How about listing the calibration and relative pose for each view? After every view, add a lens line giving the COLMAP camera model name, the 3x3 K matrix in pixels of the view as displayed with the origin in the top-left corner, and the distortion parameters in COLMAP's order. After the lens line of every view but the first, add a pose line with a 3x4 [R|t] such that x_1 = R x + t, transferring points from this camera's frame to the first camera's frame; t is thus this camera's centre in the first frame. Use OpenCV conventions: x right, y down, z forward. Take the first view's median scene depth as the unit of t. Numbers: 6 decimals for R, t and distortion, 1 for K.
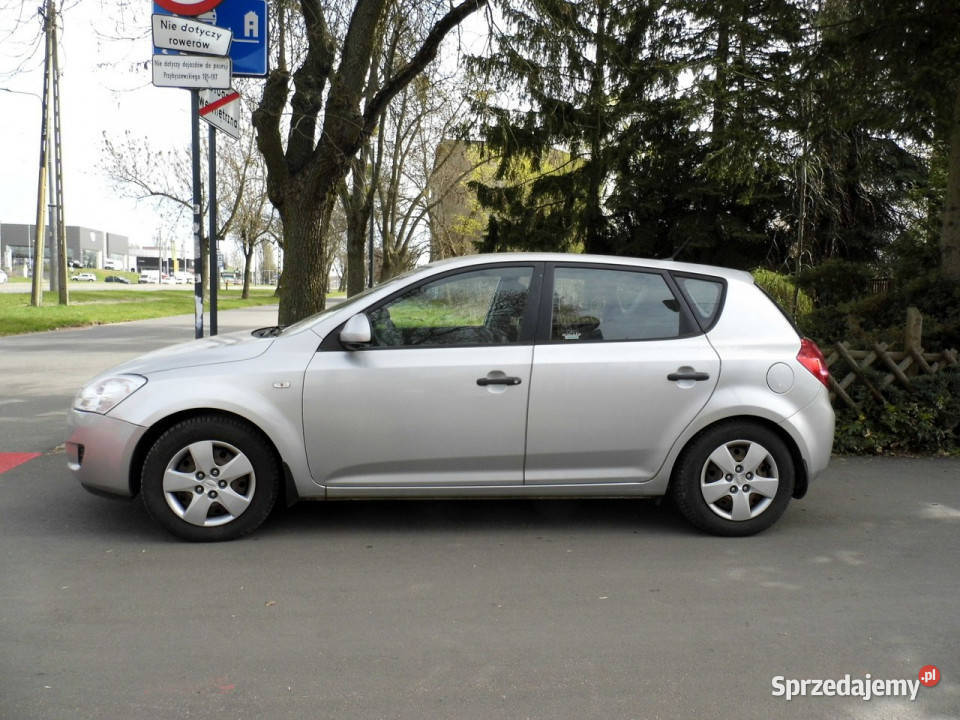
lens RADIAL K [[735.1, 0, 480.0], [0, 735.1, 360.0], [0, 0, 1]] dist [0.005473, 0.003837]
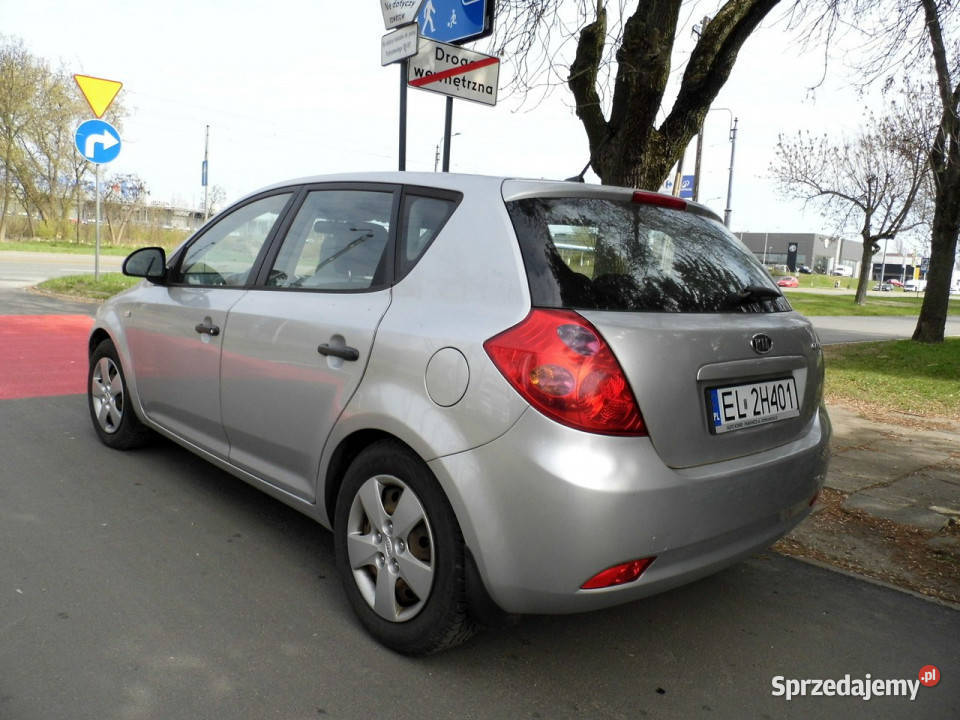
lens RADIAL K [[735.1, 0, 480.0], [0, 735.1, 360.0], [0, 0, 1]] dist [0.005473, 0.003837]
pose [[0.589214, 0.113360, -0.799985, 0.566607], [-0.122114, 0.991230, 0.050520, -0.010706], [0.798696, 0.067922, 0.597889, 0.486307]]
